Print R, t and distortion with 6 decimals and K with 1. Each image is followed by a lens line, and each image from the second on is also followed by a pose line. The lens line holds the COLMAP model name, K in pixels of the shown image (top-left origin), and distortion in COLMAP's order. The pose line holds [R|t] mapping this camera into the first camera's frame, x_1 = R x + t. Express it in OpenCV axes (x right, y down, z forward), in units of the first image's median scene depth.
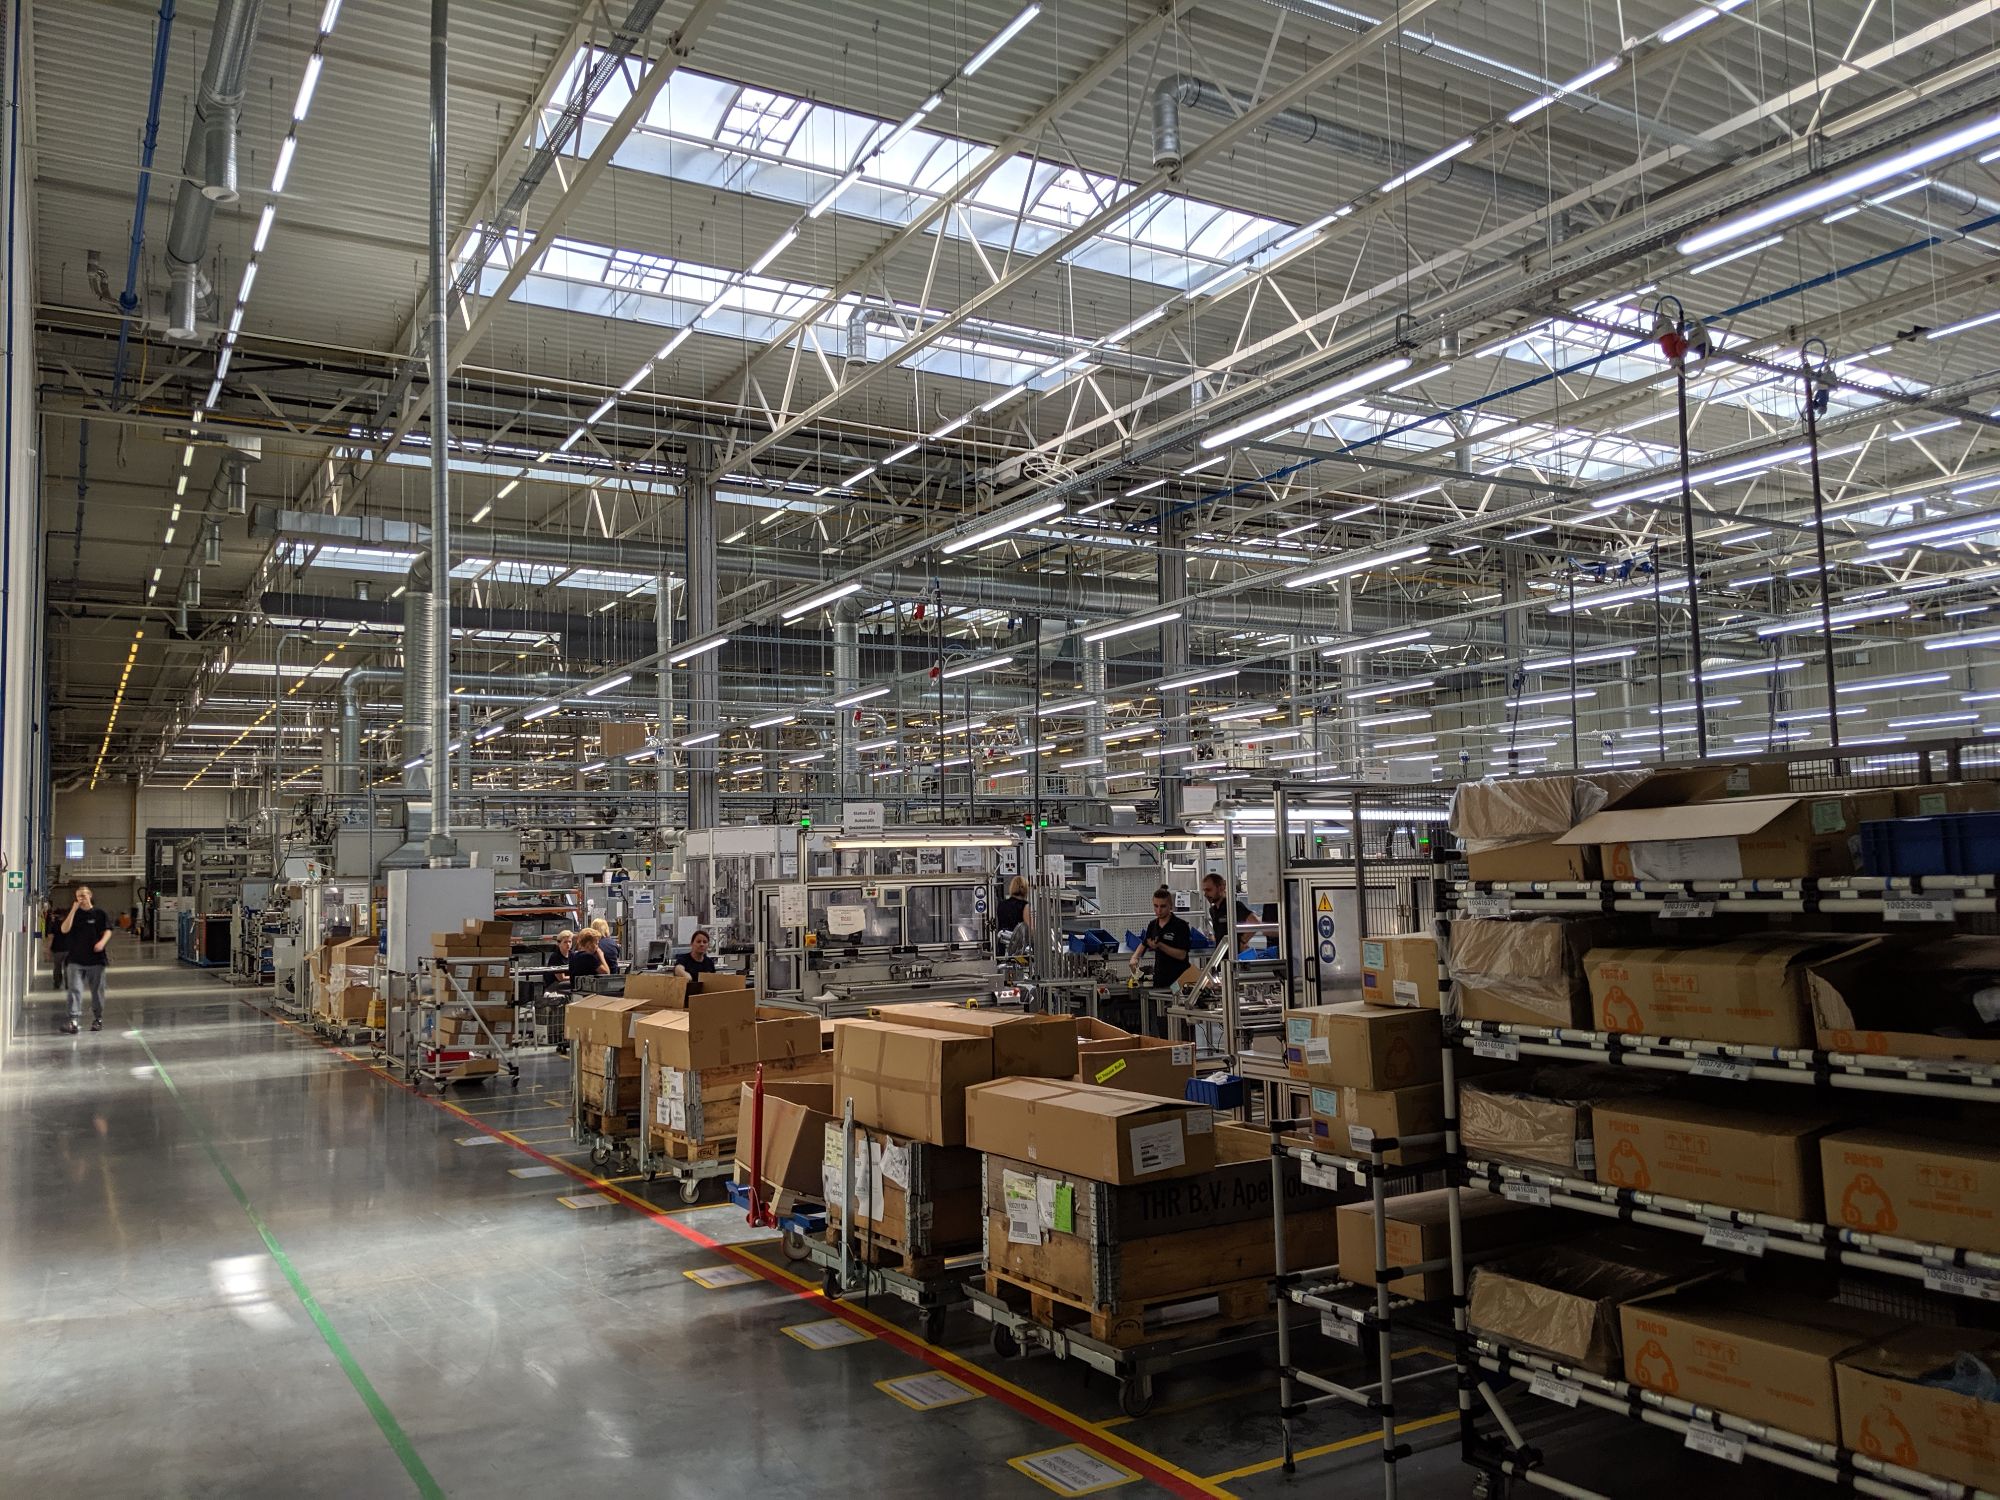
lens RADIAL K [[1573.5, 0, 980.8], [0, 1573.5, 749.8], [0, 0, 1]] dist [0.092210, -0.170292]
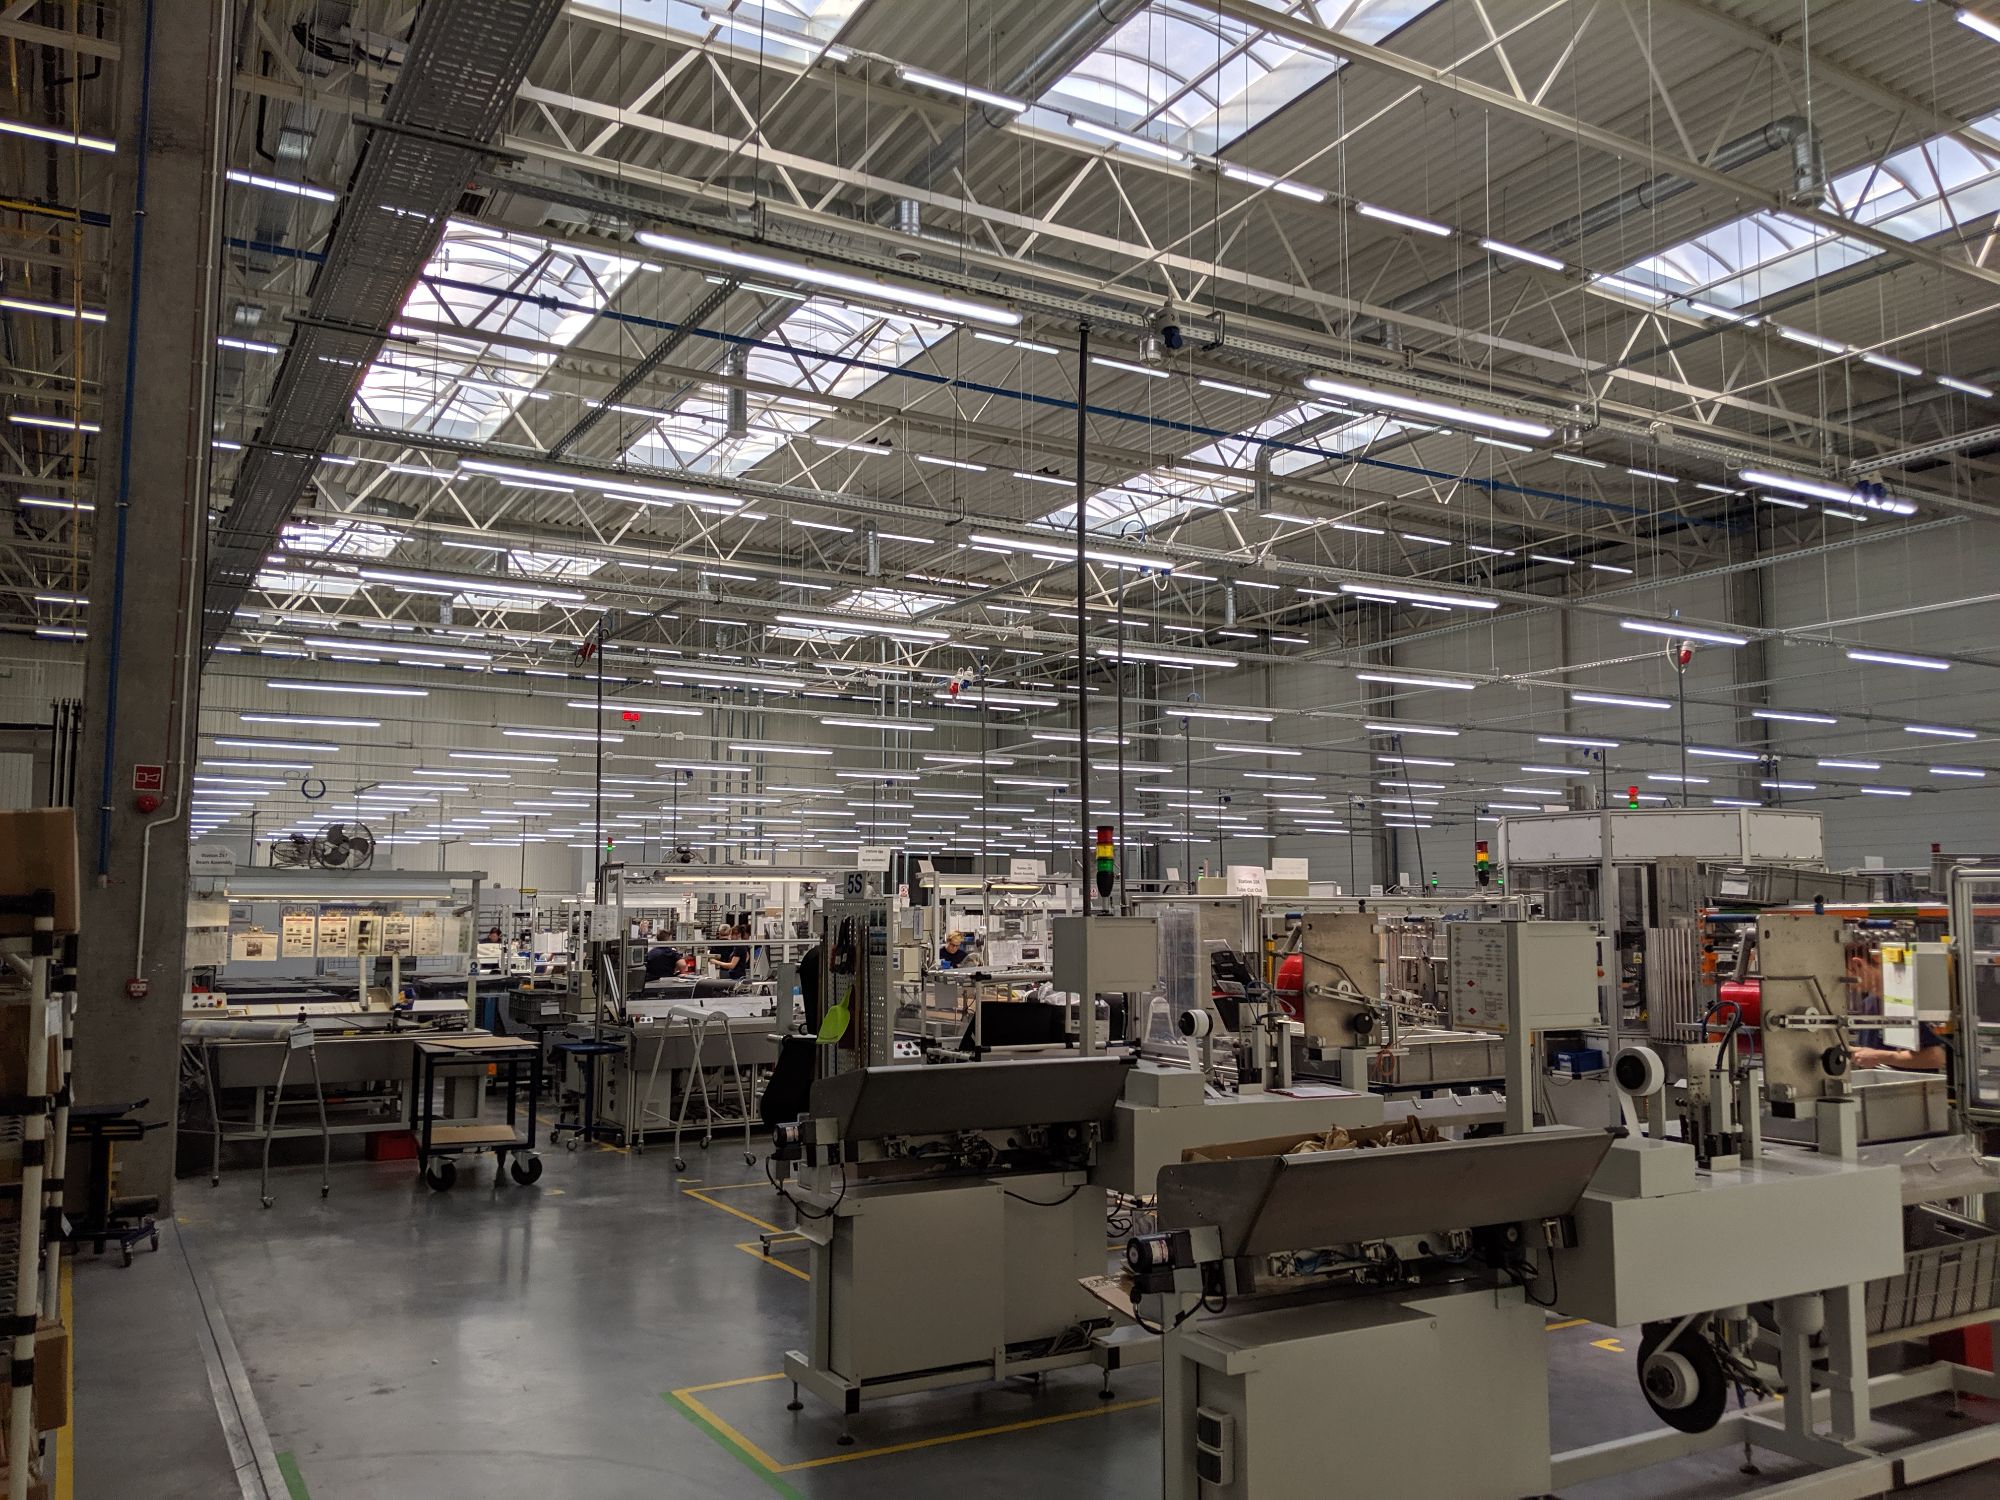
lens RADIAL K [[1575.3, 0, 995.8], [0, 1575.3, 760.1], [0, 0, 1]] dist [0.080520, -0.131866]
pose [[0.000511, 0.118356, 0.992971, -0.541782], [-0.092053, 0.988761, -0.117807, 0.090781], [-0.995754, -0.091346, 0.011400, 0.965499]]
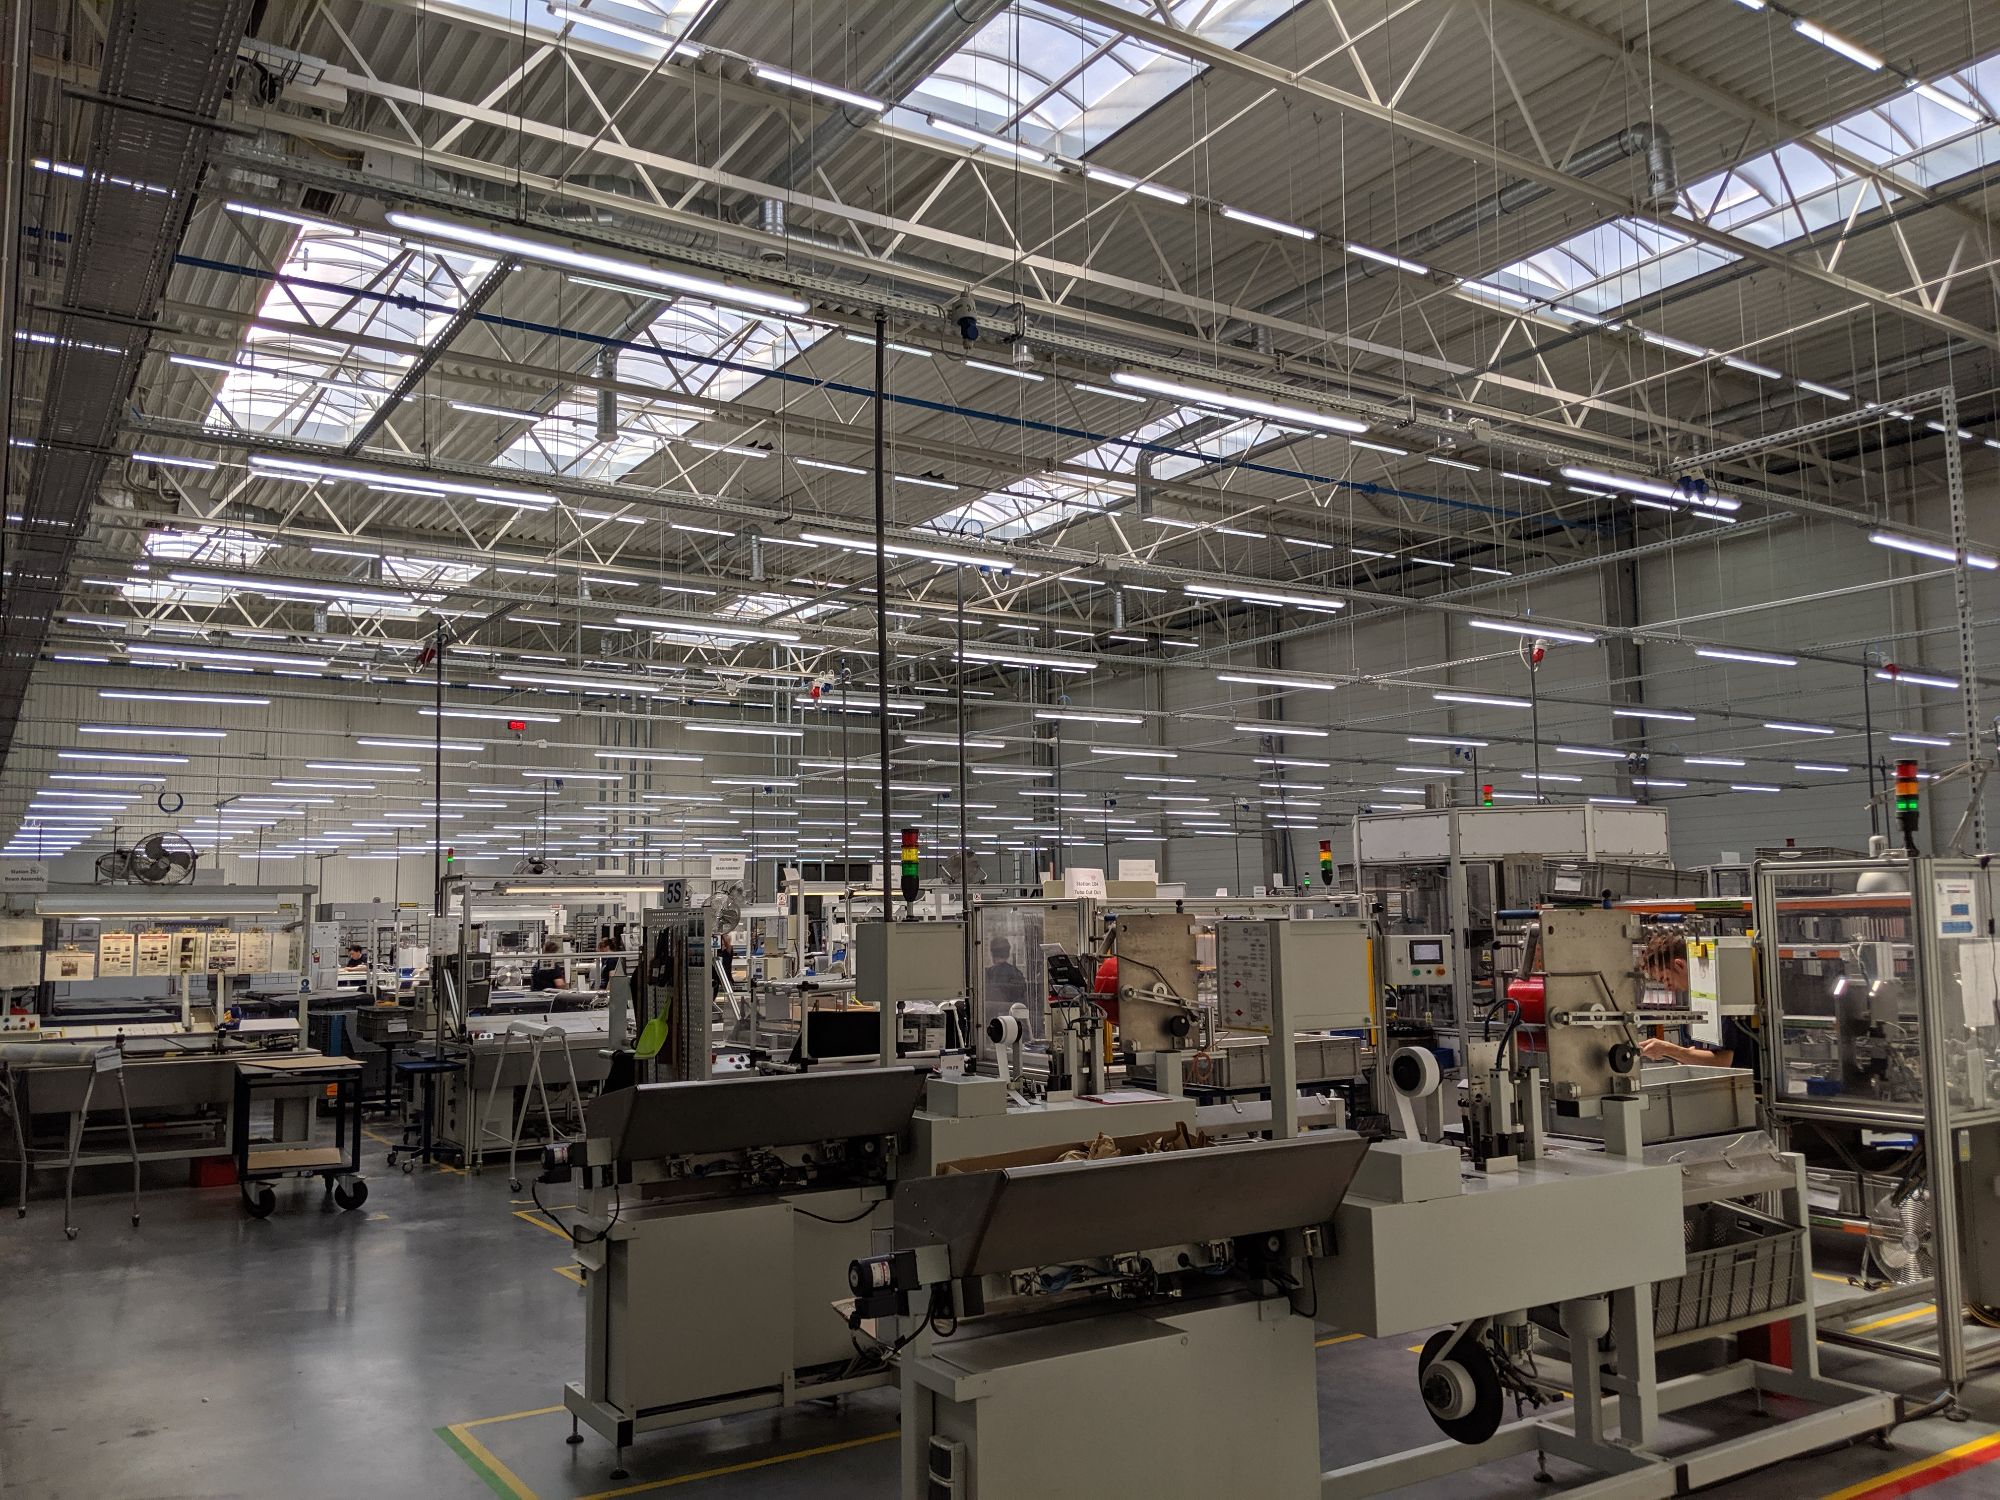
lens RADIAL K [[1573.5, 0, 980.8], [0, 1573.5, 749.8], [0, 0, 1]] dist [0.092210, -0.170292]
pose [[-0.042768, 0.129115, 0.990707, -0.534127], [-0.076893, 0.988248, -0.132114, 0.089043], [-0.996122, -0.081828, -0.032338, 0.944816]]
